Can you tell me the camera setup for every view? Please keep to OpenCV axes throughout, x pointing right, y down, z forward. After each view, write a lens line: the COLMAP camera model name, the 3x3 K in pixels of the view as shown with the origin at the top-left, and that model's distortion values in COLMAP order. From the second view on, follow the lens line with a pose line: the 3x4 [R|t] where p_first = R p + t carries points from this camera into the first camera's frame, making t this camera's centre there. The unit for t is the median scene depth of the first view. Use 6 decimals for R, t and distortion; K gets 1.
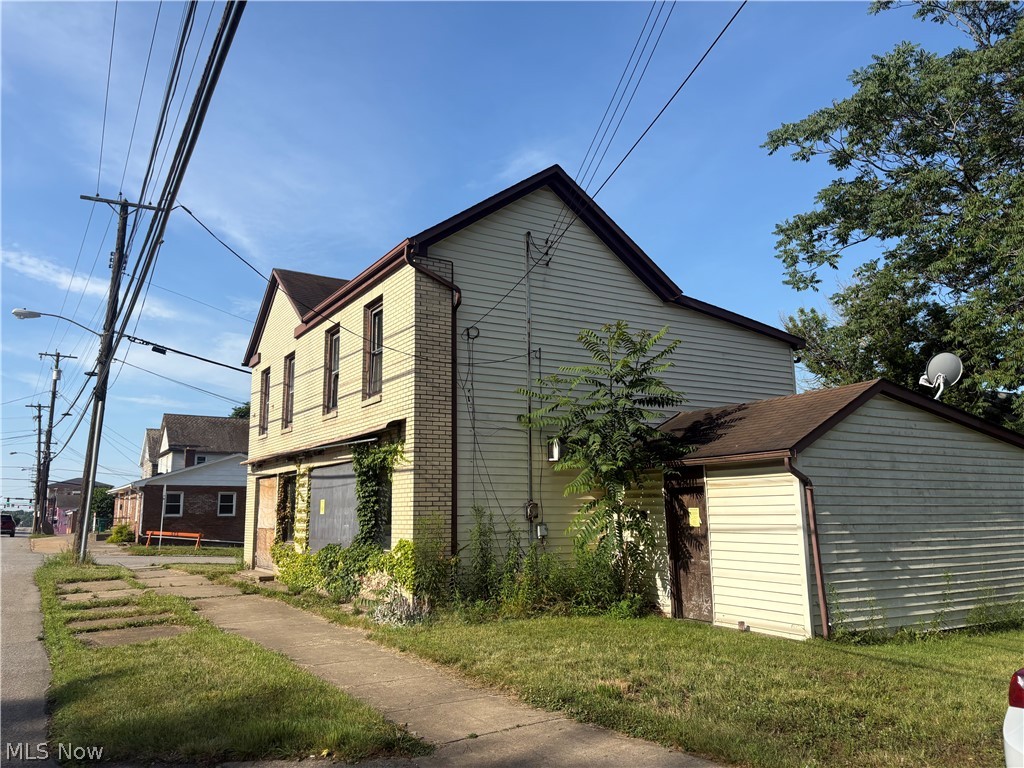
lens RADIAL K [[780.7, 0, 514.5], [0, 780.7, 381.1], [0, 0, 1]] dist [0.054746, -0.073894]
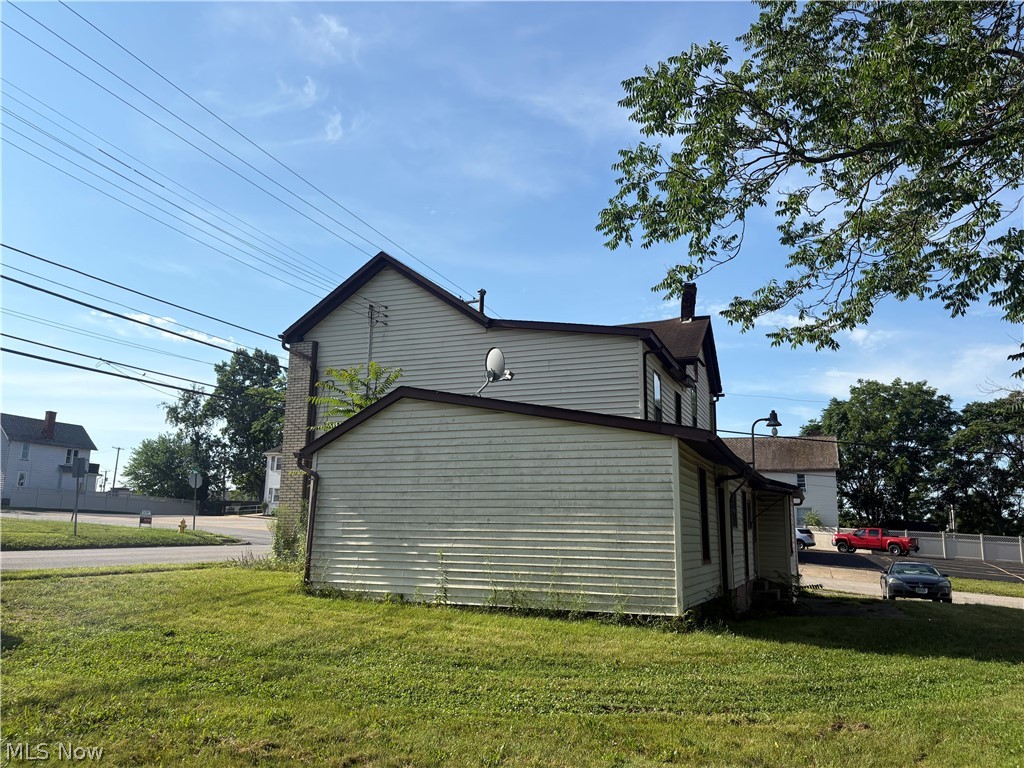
lens RADIAL K [[780.7, 0, 514.5], [0, 780.7, 381.1], [0, 0, 1]] dist [0.054746, -0.073894]
pose [[0.611861, -0.137118, -0.778990, 1.371702], [0.113312, 0.989896, -0.085241, 0.101026], [0.782807, -0.036113, 0.621216, 0.363923]]
